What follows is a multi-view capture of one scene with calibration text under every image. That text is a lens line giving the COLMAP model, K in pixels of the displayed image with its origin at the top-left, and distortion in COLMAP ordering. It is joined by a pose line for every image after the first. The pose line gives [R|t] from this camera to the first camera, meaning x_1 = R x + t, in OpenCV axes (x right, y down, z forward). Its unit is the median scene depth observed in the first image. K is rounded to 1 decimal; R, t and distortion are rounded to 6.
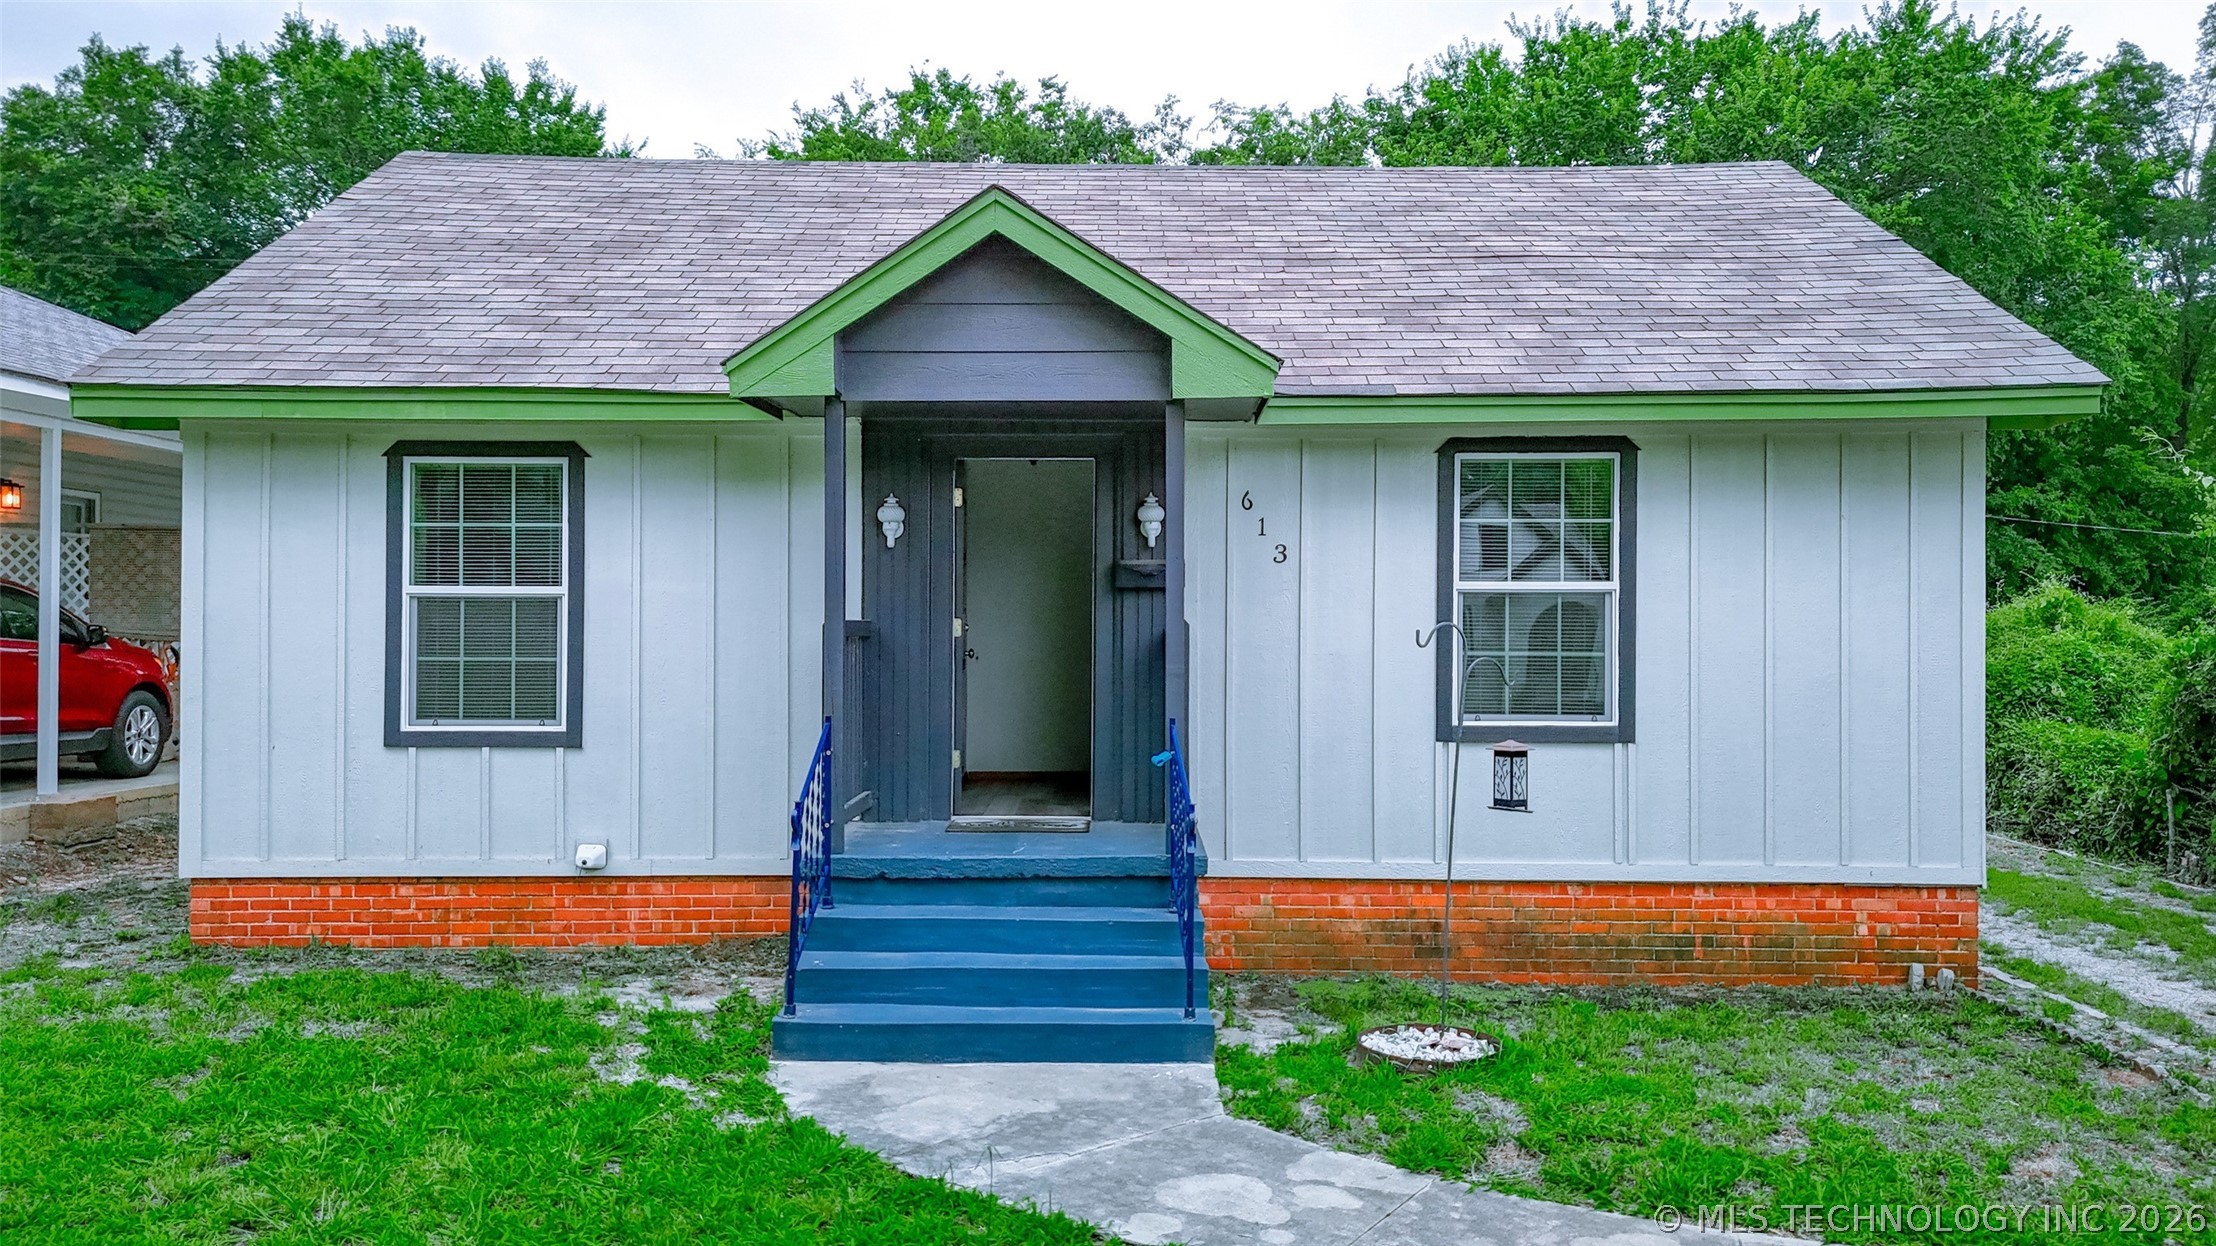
lens RADIAL K [[1696.8, 0, 1112.1], [0, 1696.8, 625.9], [0, 0, 1]] dist [0.041895, -0.027635]
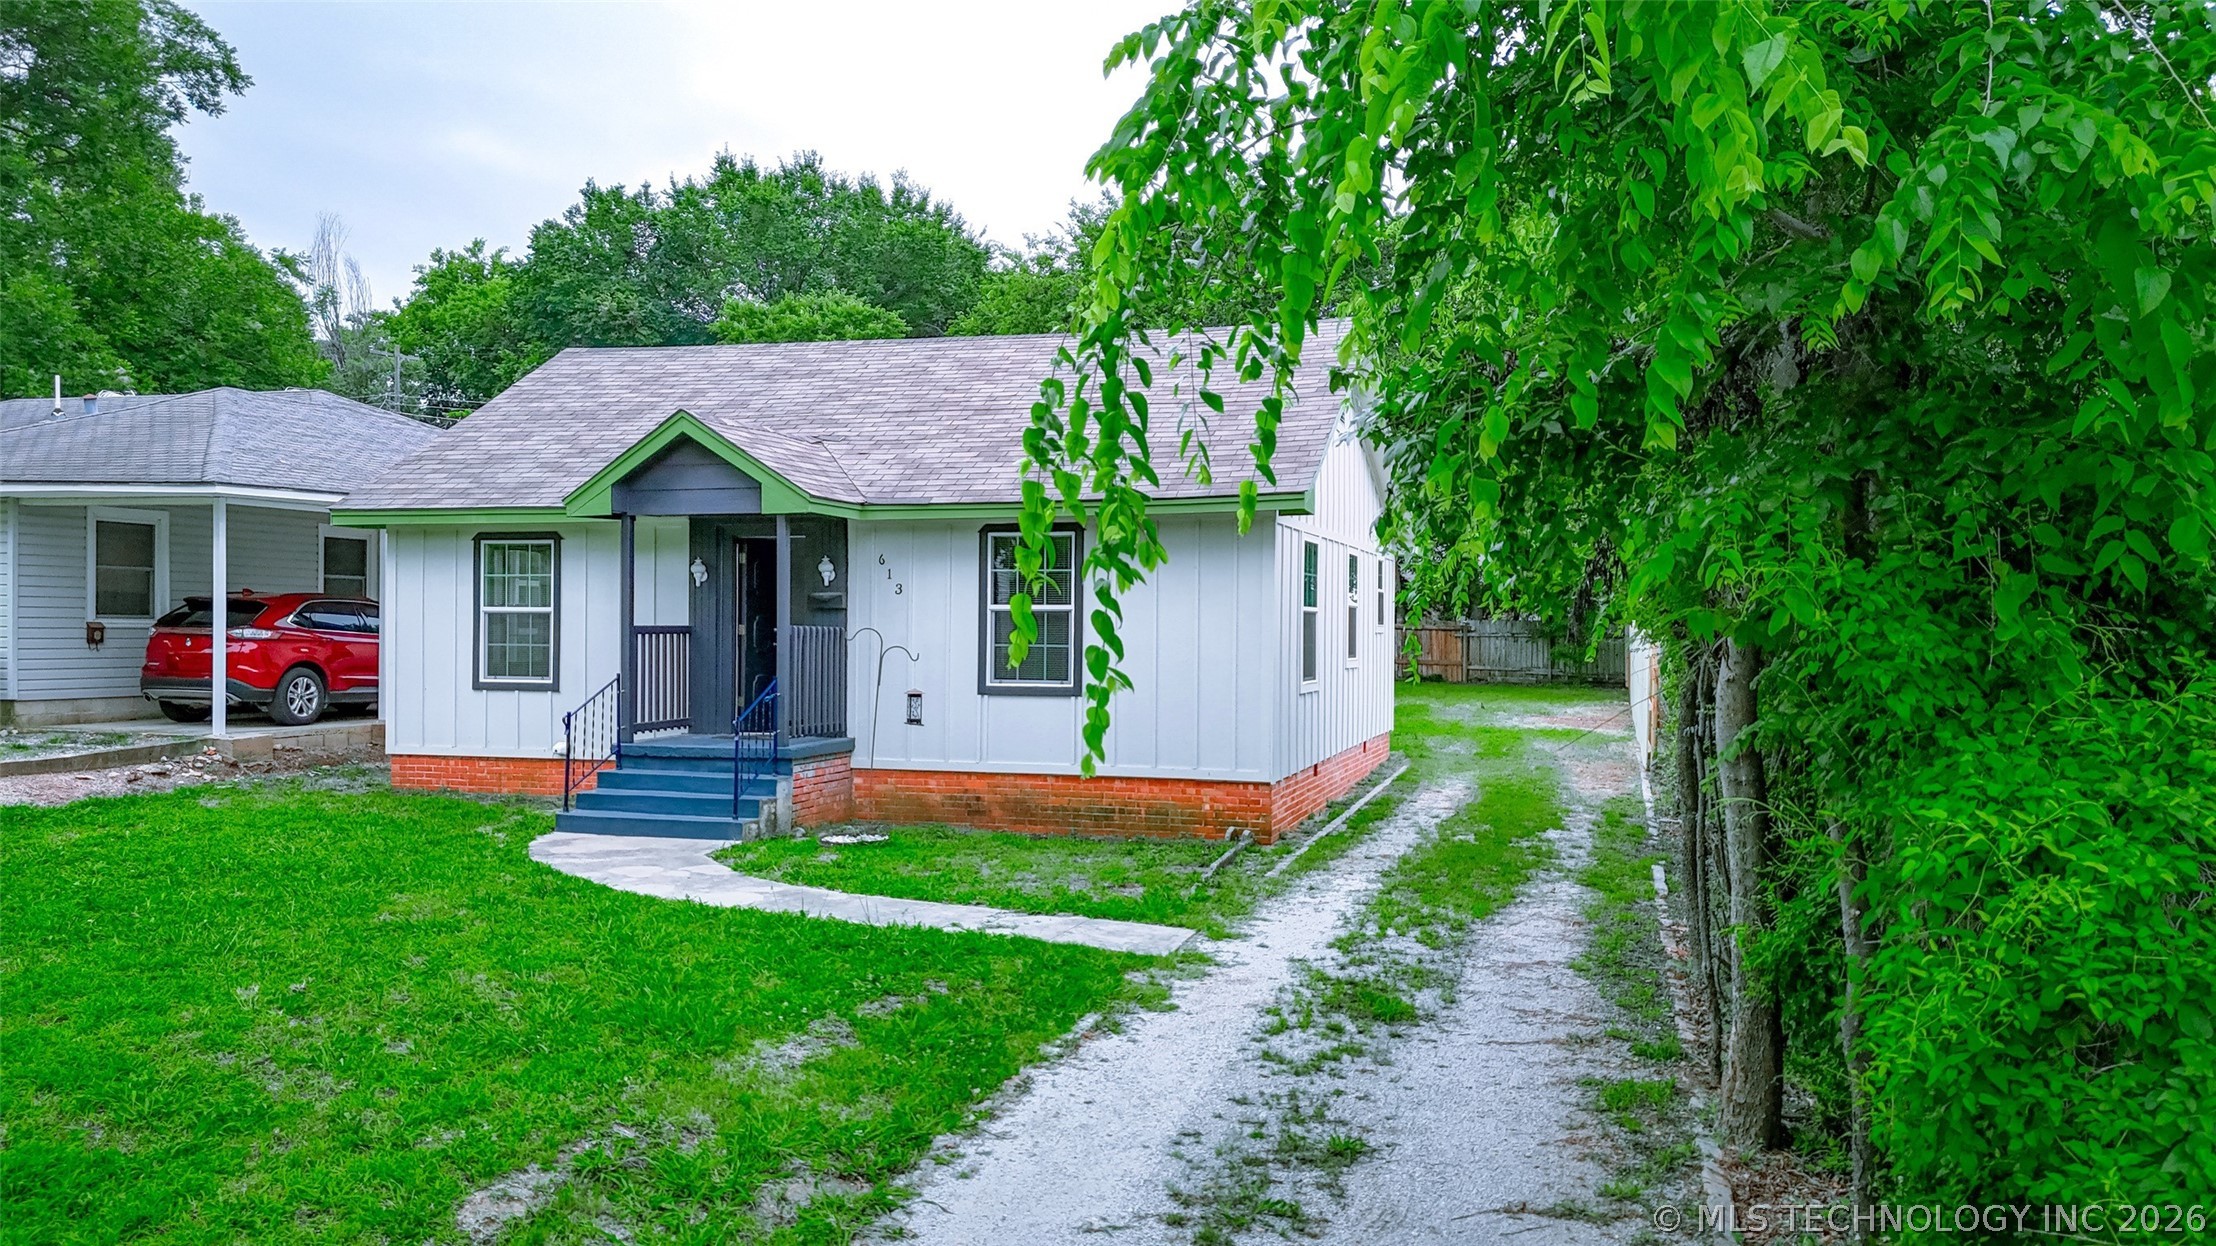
lens RADIAL K [[1654.0, 0, 1127.8], [0, 1654.0, 655.3], [0, 0, 1]] dist [0.057094, -0.048418]
pose [[0.959908, 0.007407, -0.280216, 0.823645], [-0.002044, 0.999809, 0.019425, -0.007047], [0.280306, -0.018074, 0.959740, -0.615167]]
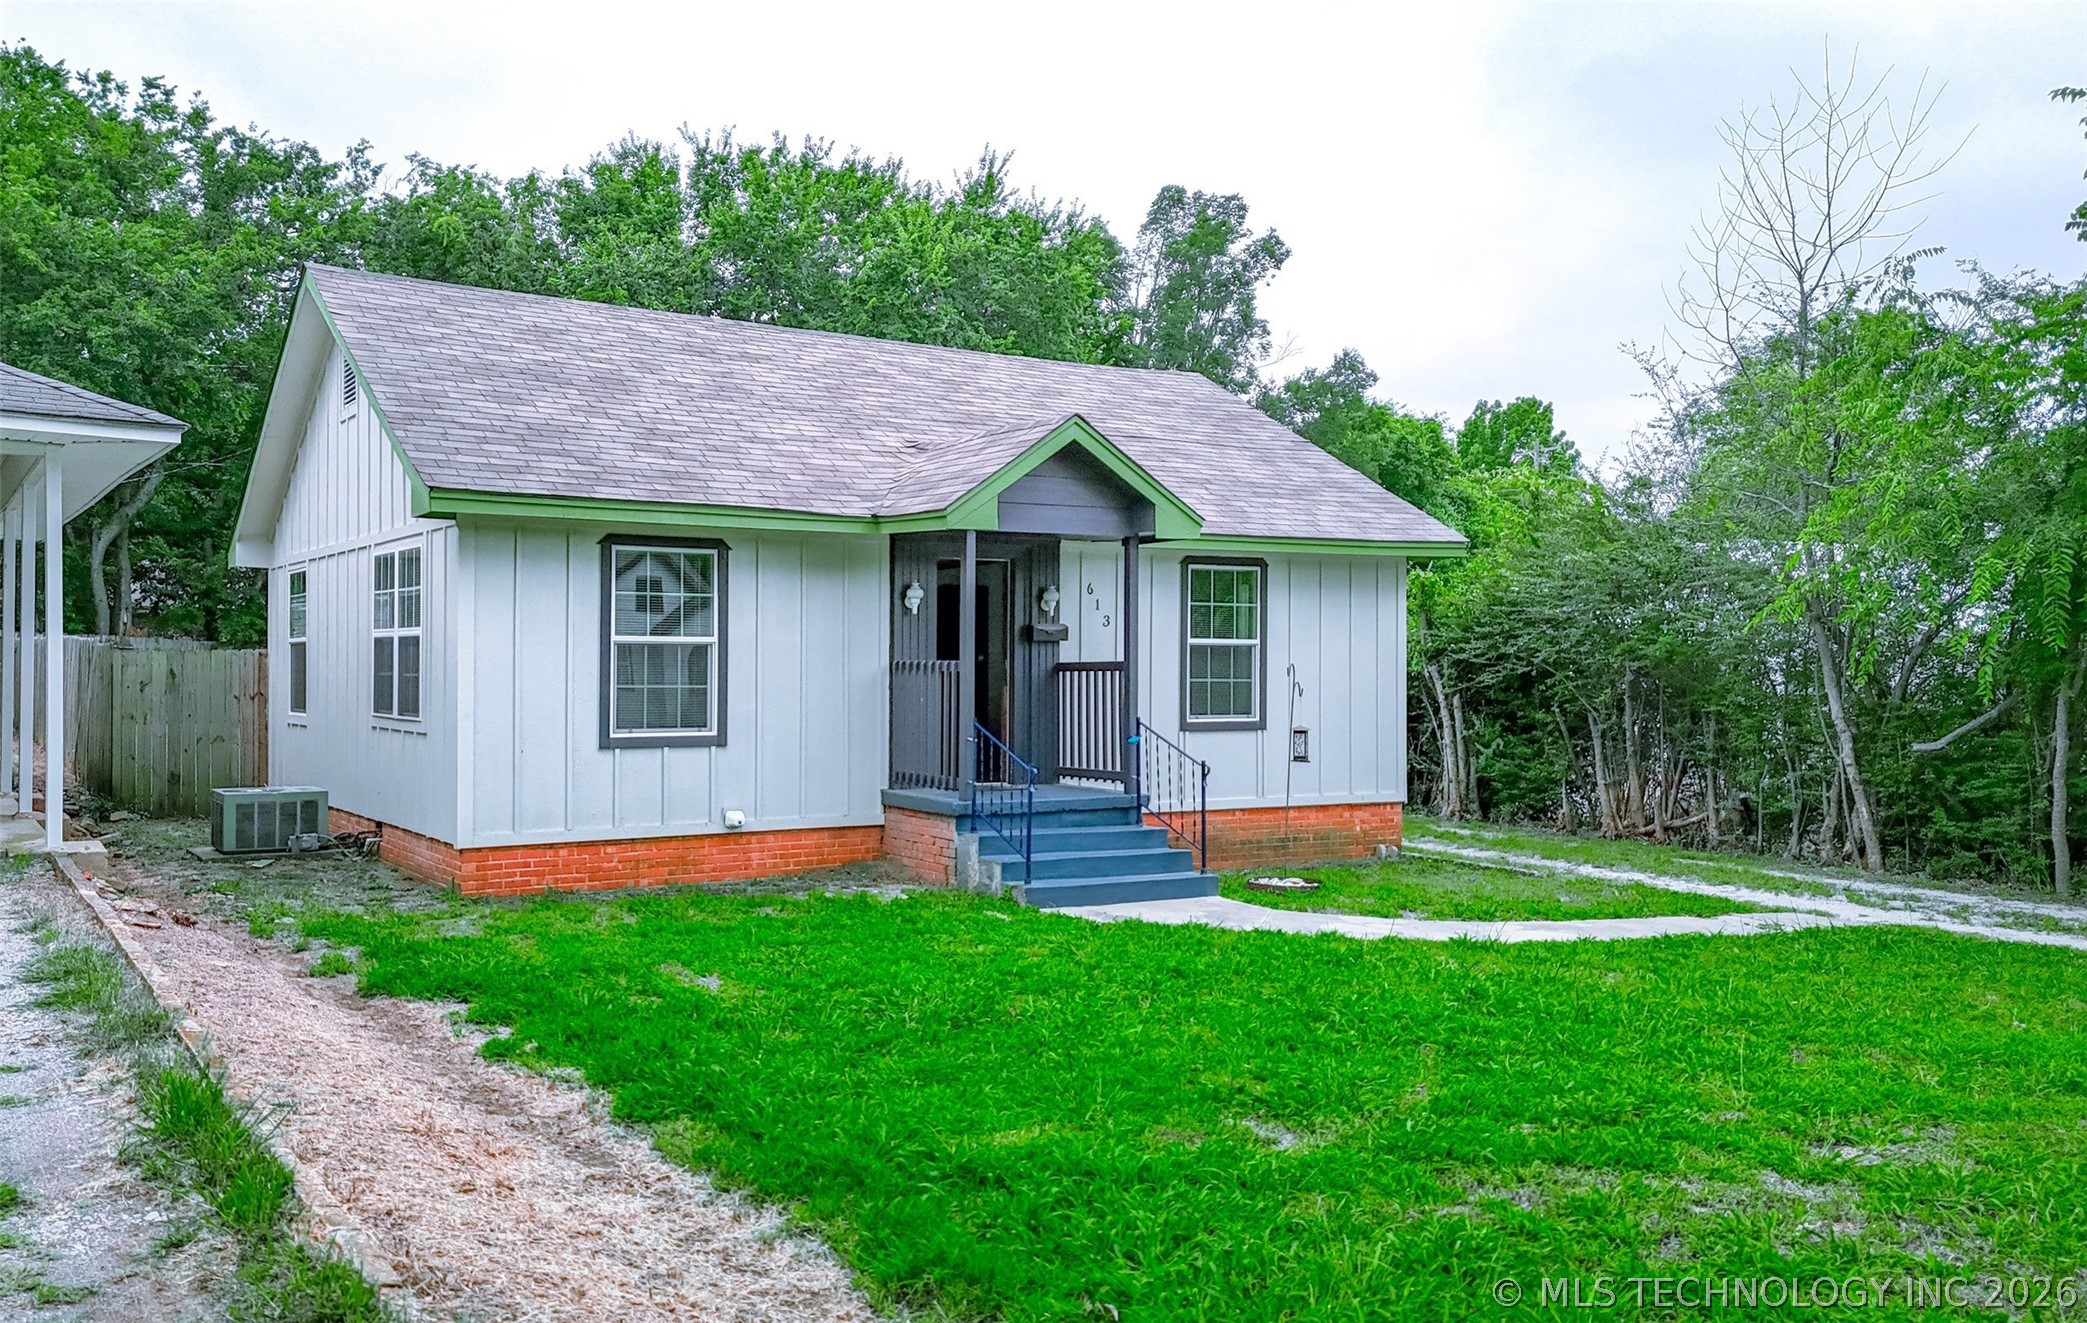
lens RADIAL K [[1751.5, 0, 933.8], [0, 1751.5, 655.8], [0, 0, 1]] dist [0.051479, -0.015677]
pose [[0.852973, 0.003644, 0.521942, -0.946841], [-0.004866, 0.999988, 0.000971, -0.009155], [-0.521932, -0.003368, 0.852980, -0.386716]]
